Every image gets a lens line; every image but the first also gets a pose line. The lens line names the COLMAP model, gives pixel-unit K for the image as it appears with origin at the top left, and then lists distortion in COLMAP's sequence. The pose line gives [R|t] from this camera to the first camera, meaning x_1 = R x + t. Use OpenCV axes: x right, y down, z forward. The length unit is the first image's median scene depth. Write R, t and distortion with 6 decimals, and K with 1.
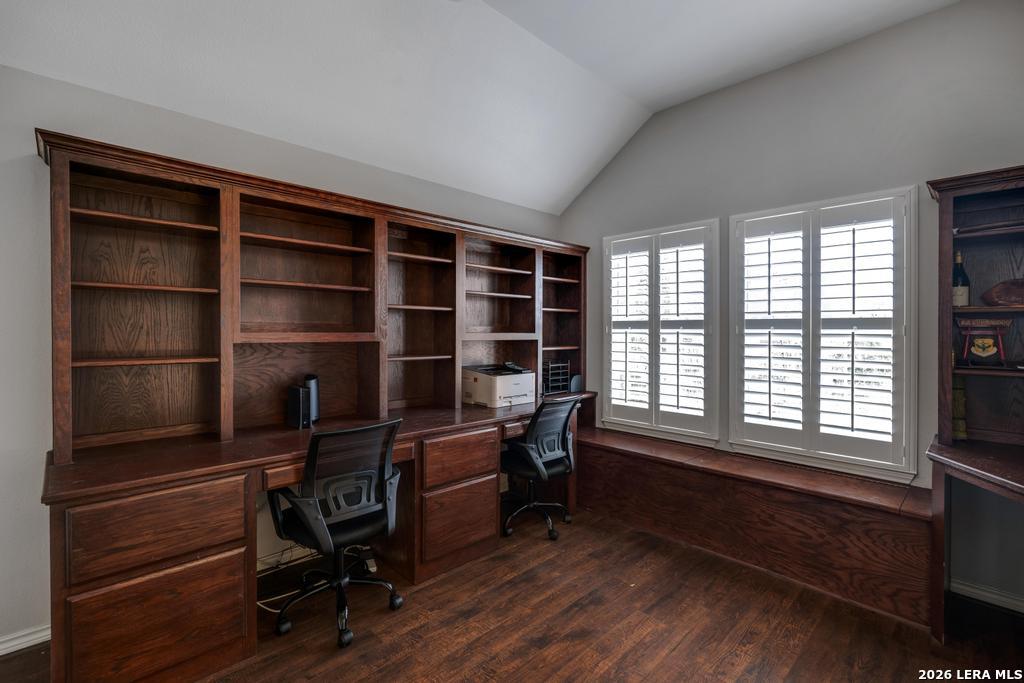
lens RADIAL K [[464.6, 0, 506.9], [0, 464.6, 330.5], [0, 0, 1]] dist [-0.014034, -0.000239]
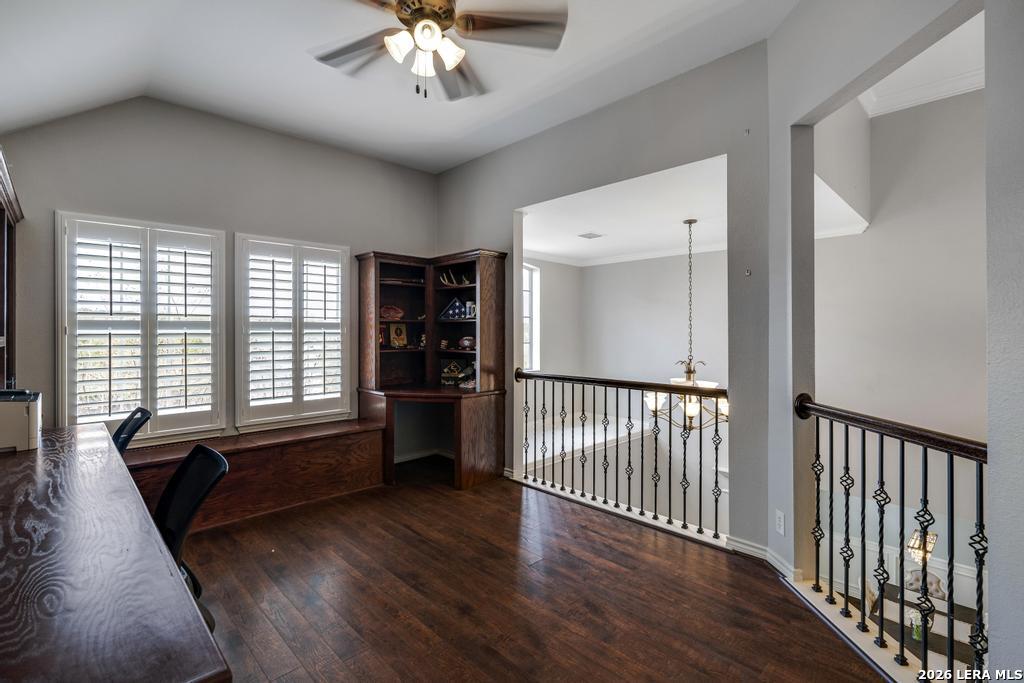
lens RADIAL K [[464.6, 0, 510.4], [0, 464.6, 339.3], [0, 0, 1]] dist [-0.014034, -0.000239]
pose [[-0.024782, -0.018949, 0.999513, -0.784048], [0.003372, 0.999813, 0.019038, 0.000828], [-0.999687, 0.003842, -0.024714, 0.379417]]
